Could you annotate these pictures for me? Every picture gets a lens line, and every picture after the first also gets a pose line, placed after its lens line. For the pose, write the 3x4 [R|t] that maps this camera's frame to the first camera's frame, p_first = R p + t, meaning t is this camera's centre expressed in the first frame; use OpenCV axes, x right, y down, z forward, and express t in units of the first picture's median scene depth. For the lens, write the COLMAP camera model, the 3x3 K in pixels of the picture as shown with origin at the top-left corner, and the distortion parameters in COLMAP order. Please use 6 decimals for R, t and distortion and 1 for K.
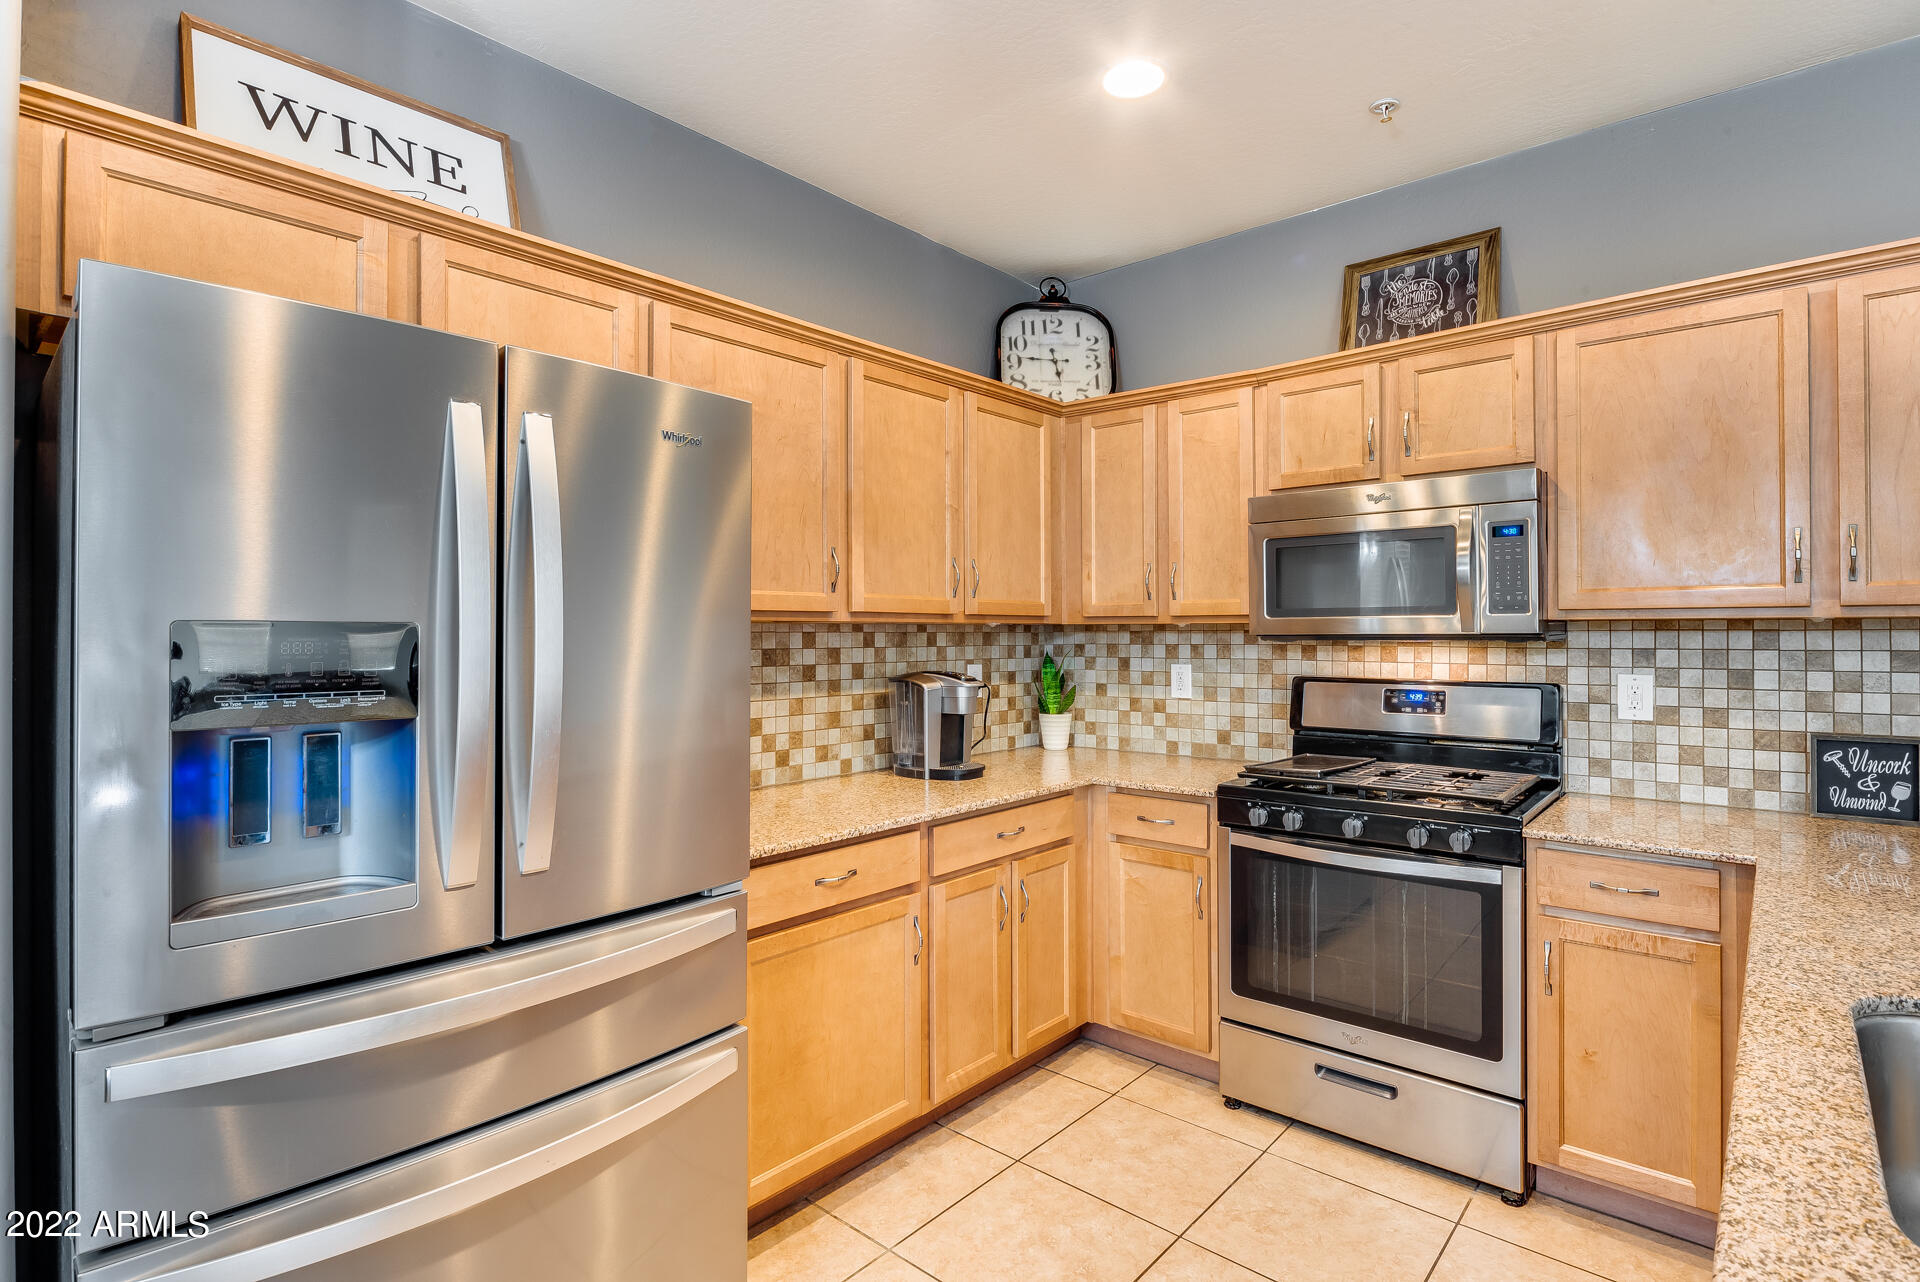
lens RADIAL K [[935.8, 0, 965.9], [0, 935.8, 621.5], [0, 0, 1]] dist [-0.011989, -0.000188]
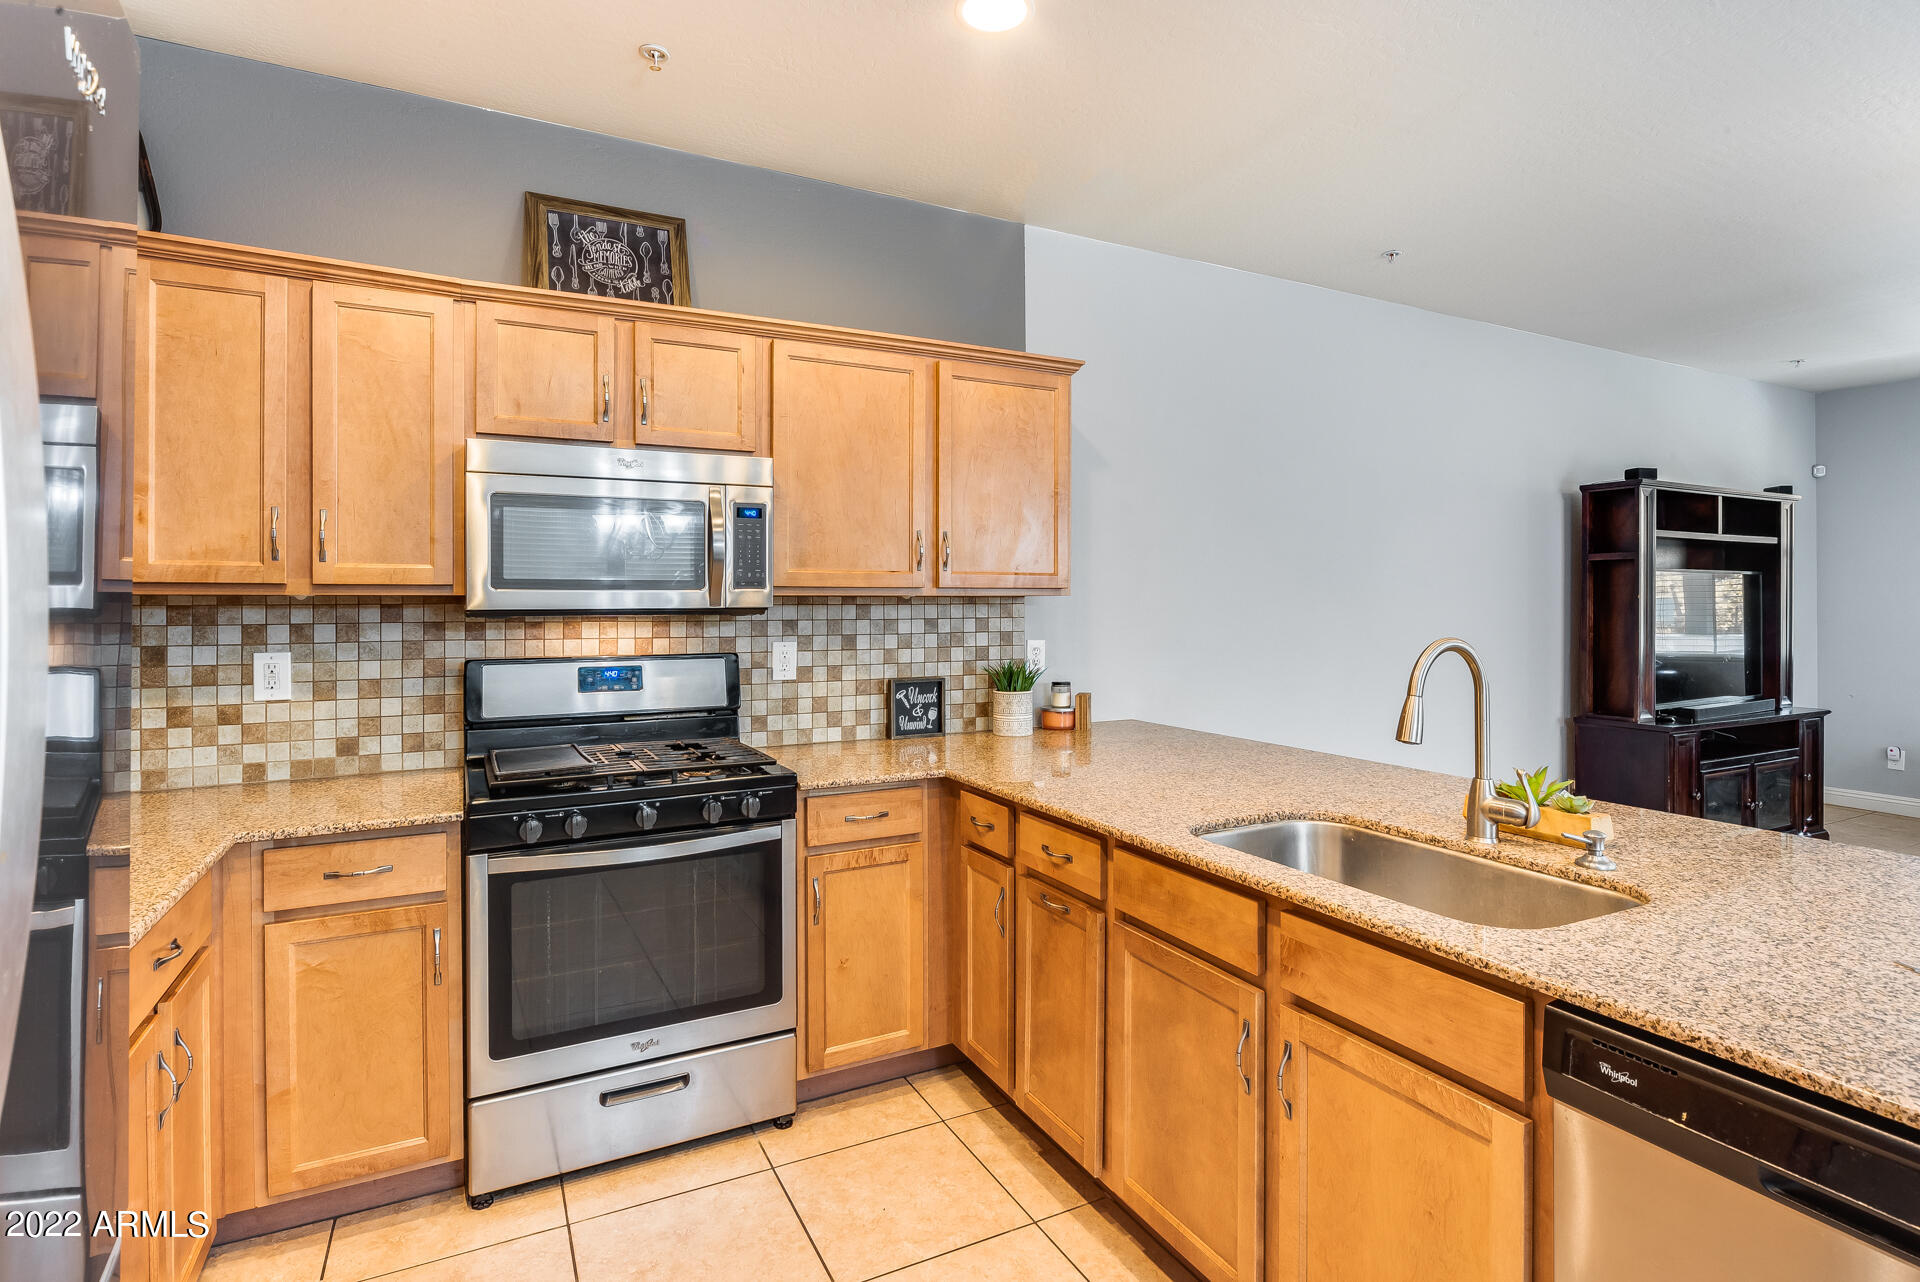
lens RADIAL K [[935.8, 0, 955.1], [0, 935.8, 603.3], [0, 0, 1]] dist [-0.011989, -0.000188]
pose [[0.369866, 0.001763, 0.929083, -0.294449], [-0.009154, 0.999957, 0.001746, 0.003281], [-0.929040, -0.009151, 0.369866, 0.331651]]
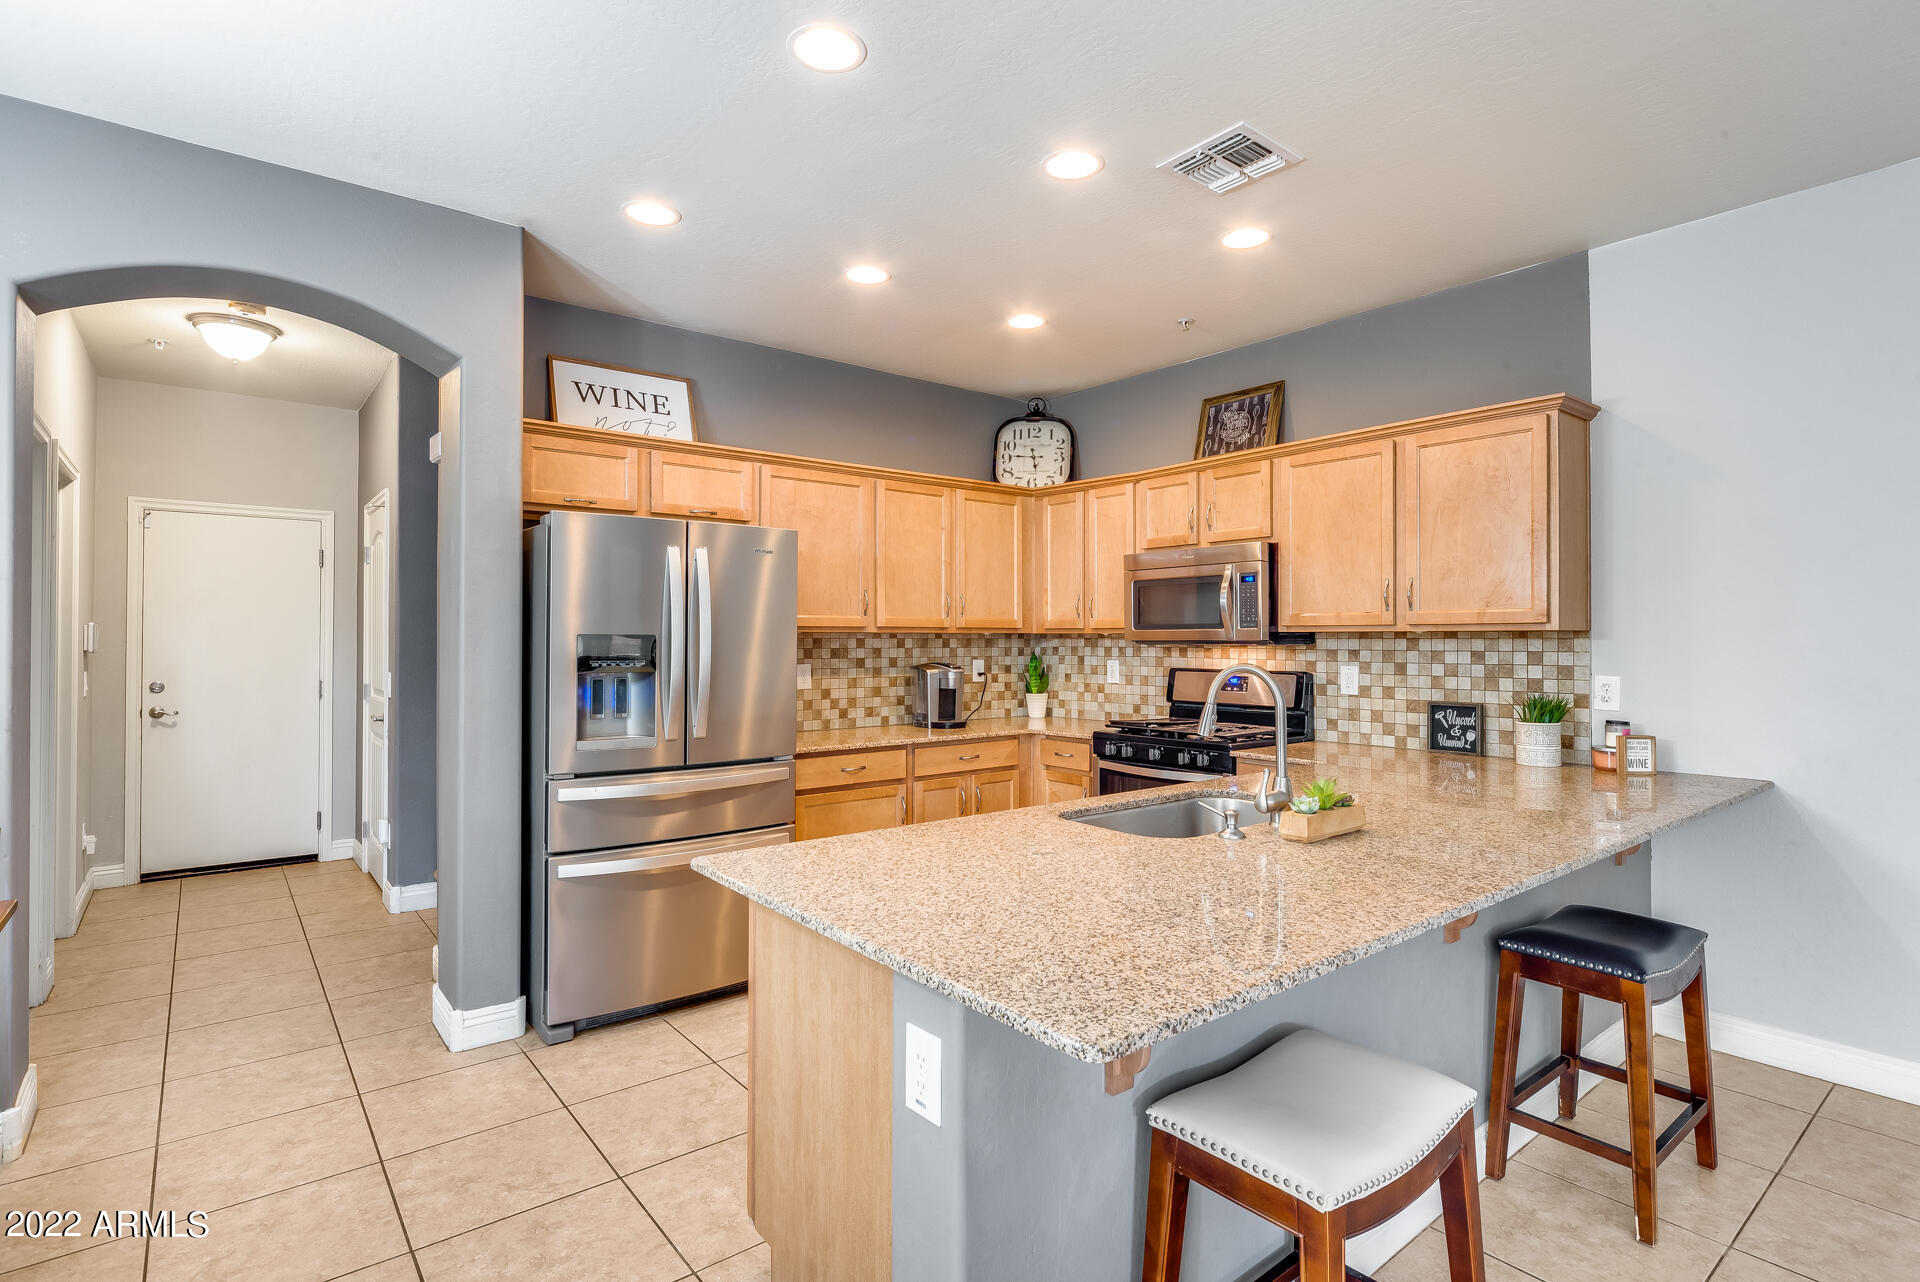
lens RADIAL K [[935.8, 0, 966.9], [0, 935.8, 626.6], [0, 0, 1]] dist [-0.011989, -0.000188]
pose [[0.985270, 0.000089, -0.171009, 0.325116], [-0.000277, 0.999999, -0.001073, -0.008248], [0.171009, 0.001104, 0.985269, -0.649859]]
